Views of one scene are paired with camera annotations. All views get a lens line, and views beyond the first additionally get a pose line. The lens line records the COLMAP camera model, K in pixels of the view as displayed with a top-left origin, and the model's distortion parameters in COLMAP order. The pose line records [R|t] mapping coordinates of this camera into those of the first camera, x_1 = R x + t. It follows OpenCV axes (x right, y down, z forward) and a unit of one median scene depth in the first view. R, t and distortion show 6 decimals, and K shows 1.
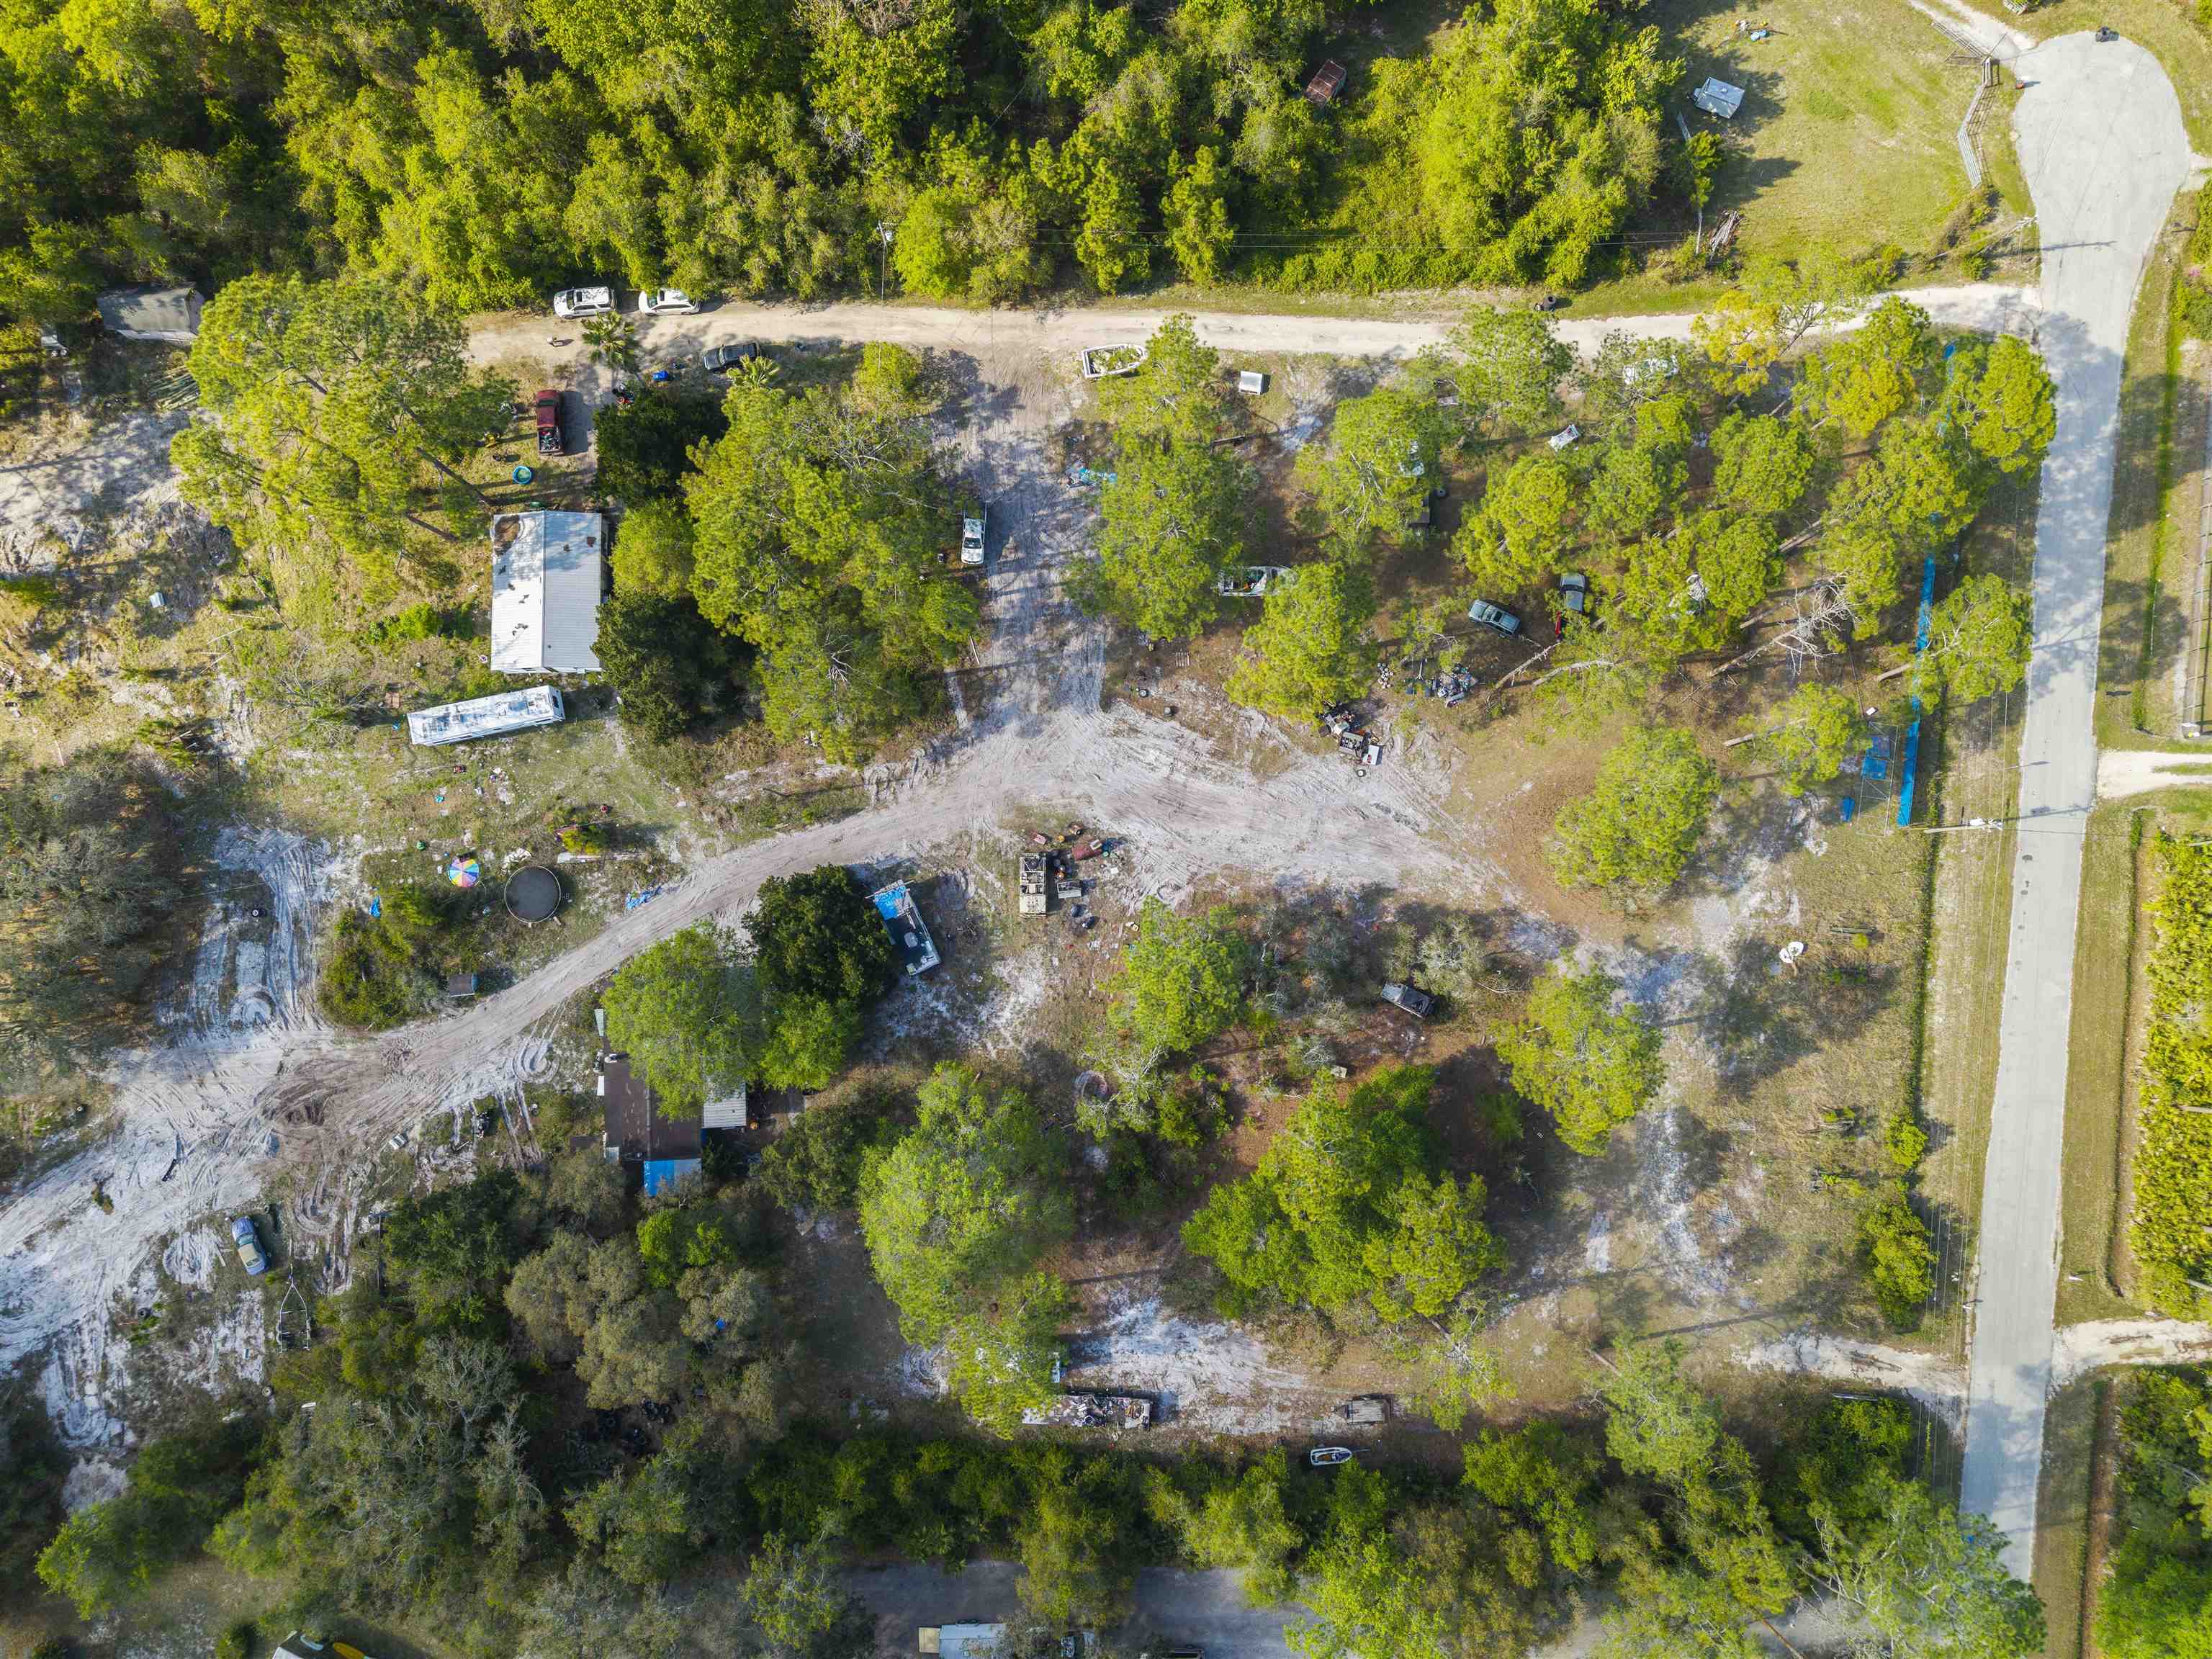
lens RADIAL K [[1482.1, 0, 1138.7], [0, 1482.1, 828.4], [0, 0, 1]] dist [0.028650, -0.031428]
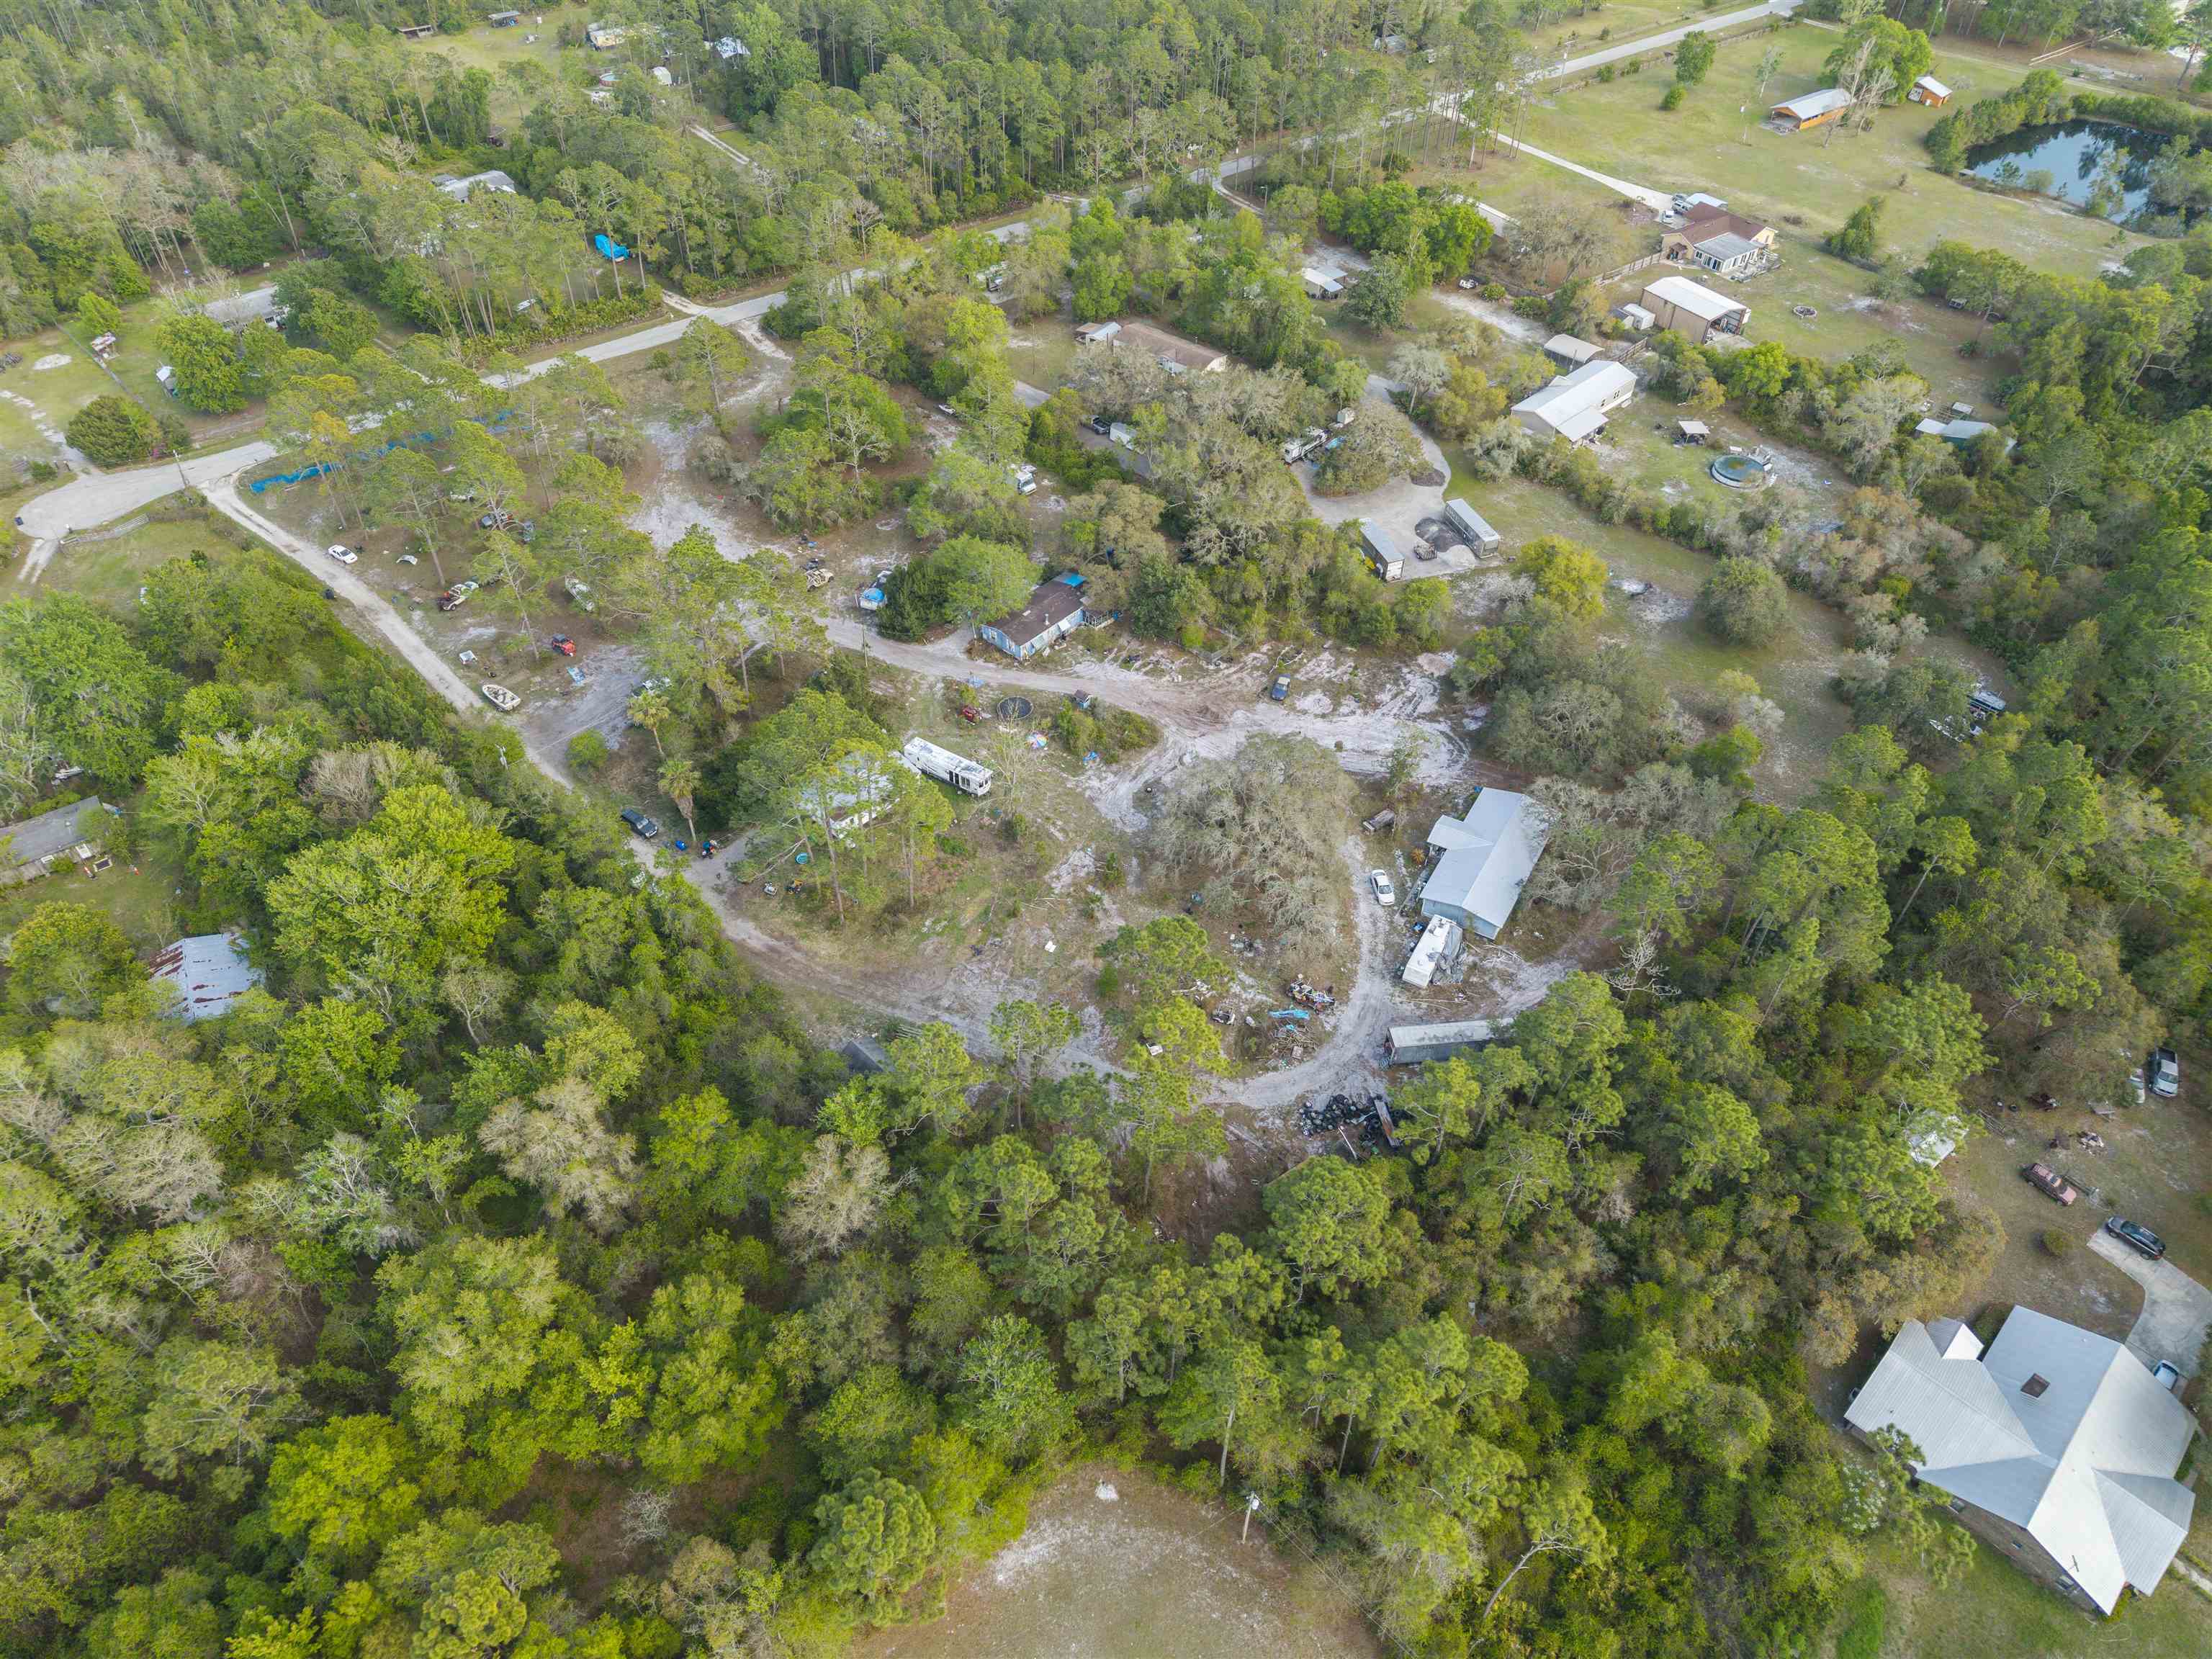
lens RADIAL K [[1482.1, 0, 1110.8], [0, 1482.1, 834.2], [0, 0, 1]] dist [0.028650, -0.031428]
pose [[-0.710986, -0.499805, 0.494665, -1.318561], [0.698282, -0.418692, 0.580602, -0.848236], [-0.083075, 0.758216, 0.646689, 0.079566]]
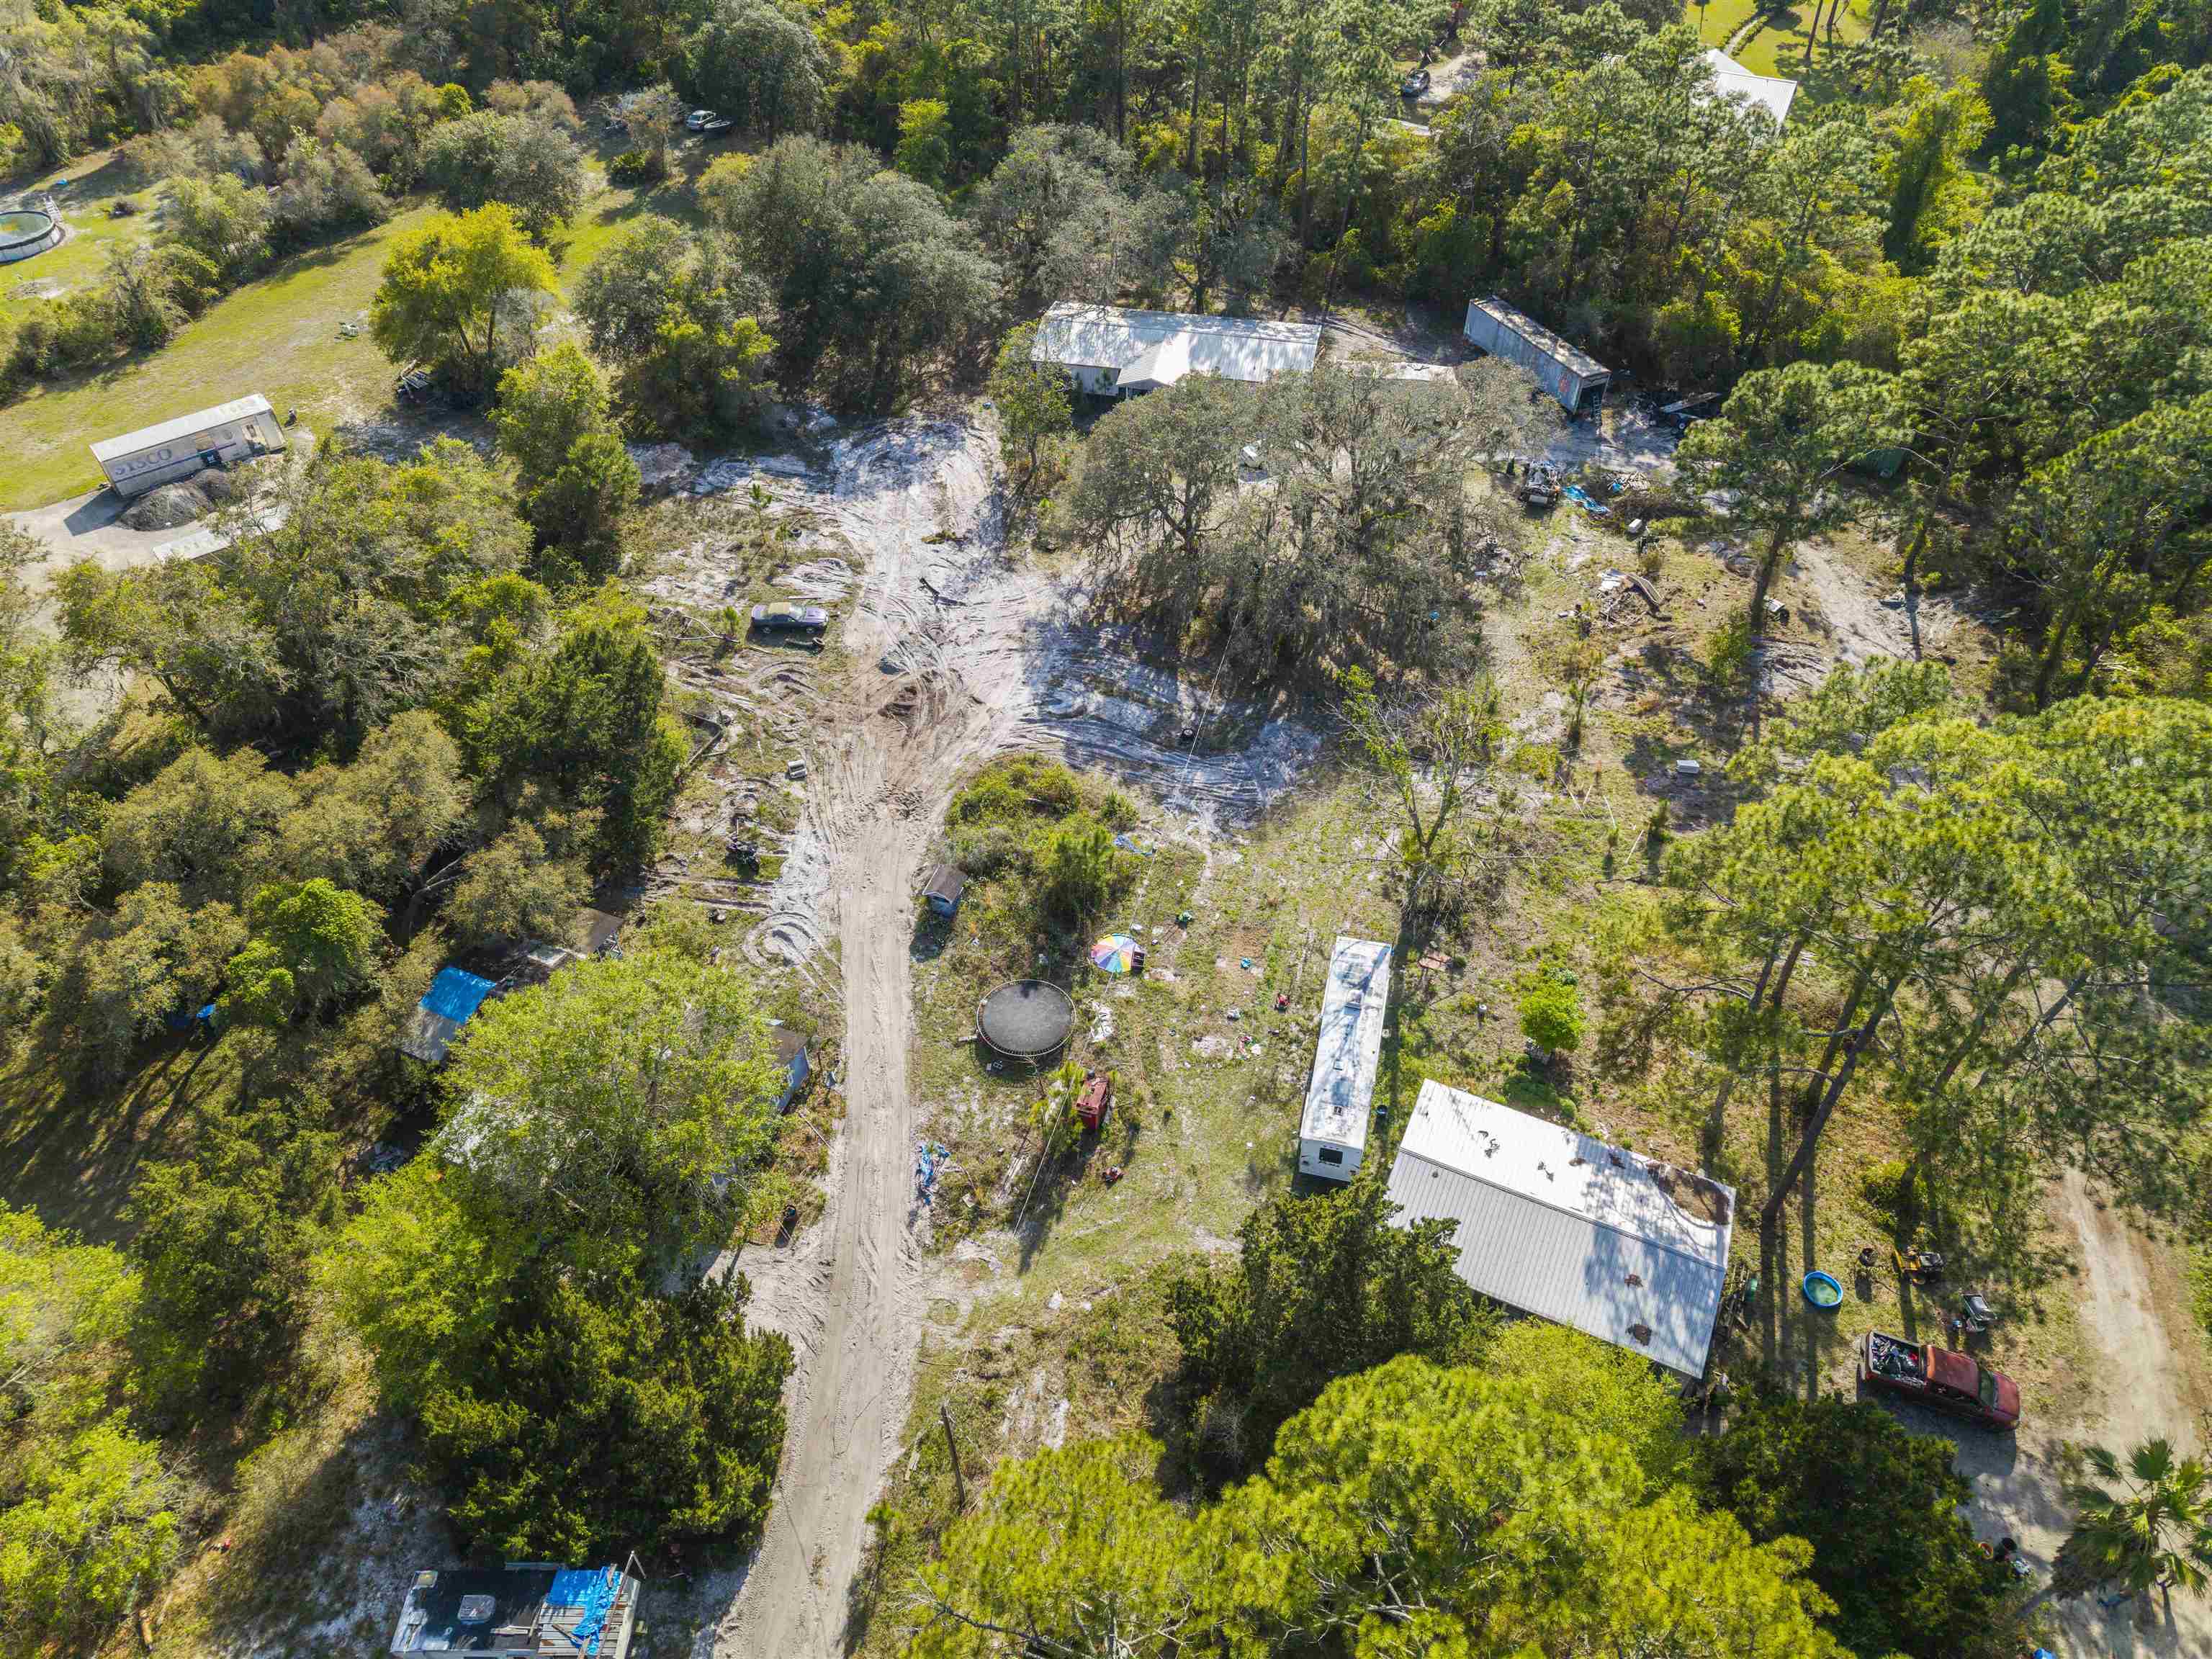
lens RADIAL K [[1482.1, 0, 1103.3], [0, 1482.1, 829.3], [0, 0, 1]] dist [0.028650, -0.031428]
pose [[-0.438577, 0.628867, -0.642010, -0.098263], [-0.894654, -0.237861, 0.378175, -0.181693], [0.085113, 0.740236, 0.666939, 0.565591]]
